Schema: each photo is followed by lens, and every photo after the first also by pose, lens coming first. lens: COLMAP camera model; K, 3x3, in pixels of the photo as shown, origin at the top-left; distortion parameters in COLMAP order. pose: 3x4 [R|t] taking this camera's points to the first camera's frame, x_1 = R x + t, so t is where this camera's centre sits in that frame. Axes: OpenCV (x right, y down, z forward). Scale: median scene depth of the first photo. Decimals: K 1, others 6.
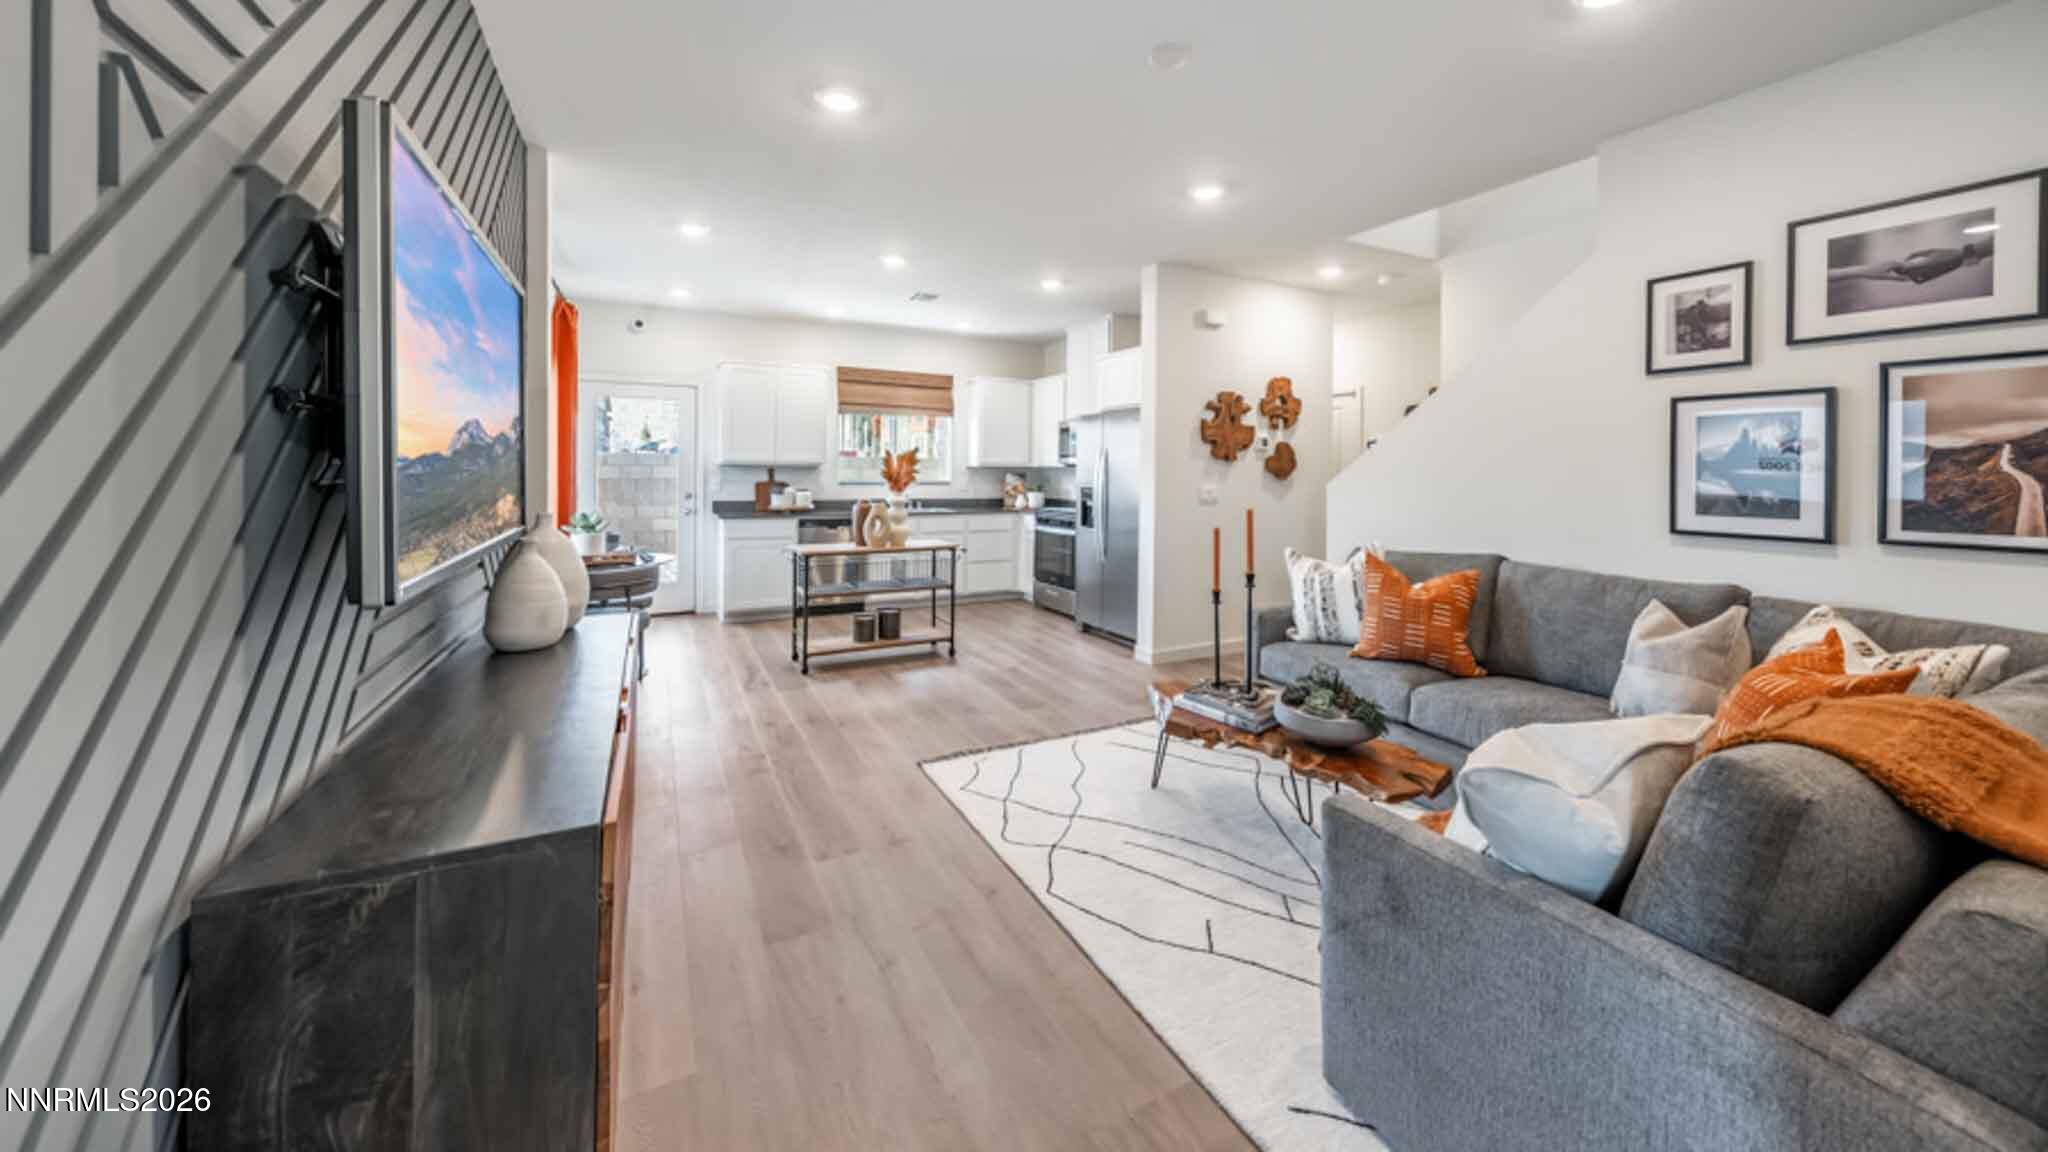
lens RADIAL K [[706.8, 0, 1017.5], [0, 706.8, 477.0], [0, 0, 1]] dist [0.000354, -0.000048]
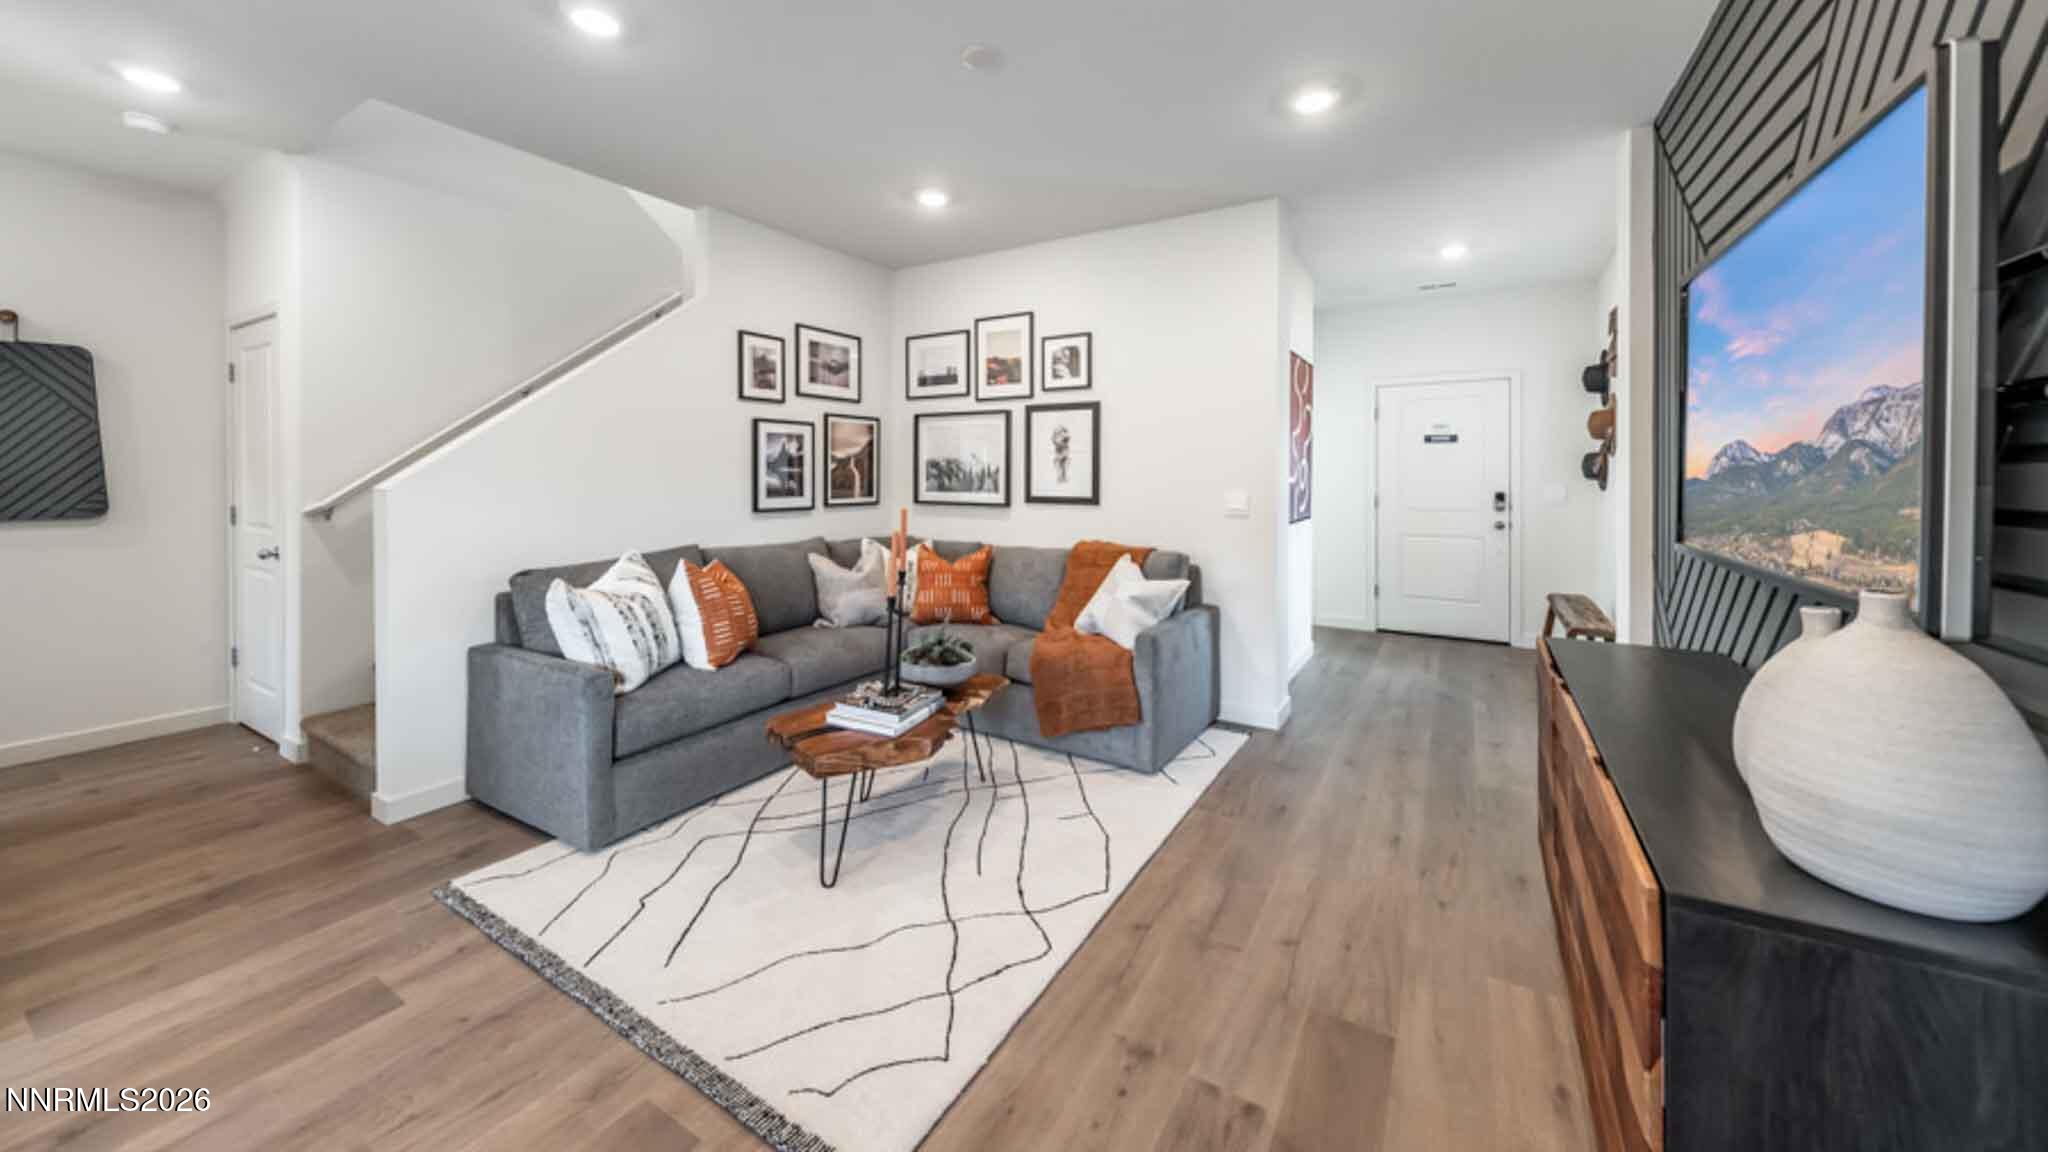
lens RADIAL K [[706.8, 0, 1017.5], [0, 706.8, 477.0], [0, 0, 1]] dist [0.000354, -0.000048]
pose [[-0.507307, -0.020157, 0.861530, -0.672948], [-0.006202, 0.999786, 0.019740, -0.026371], [-0.861743, 0.004671, -0.507323, 1.444892]]
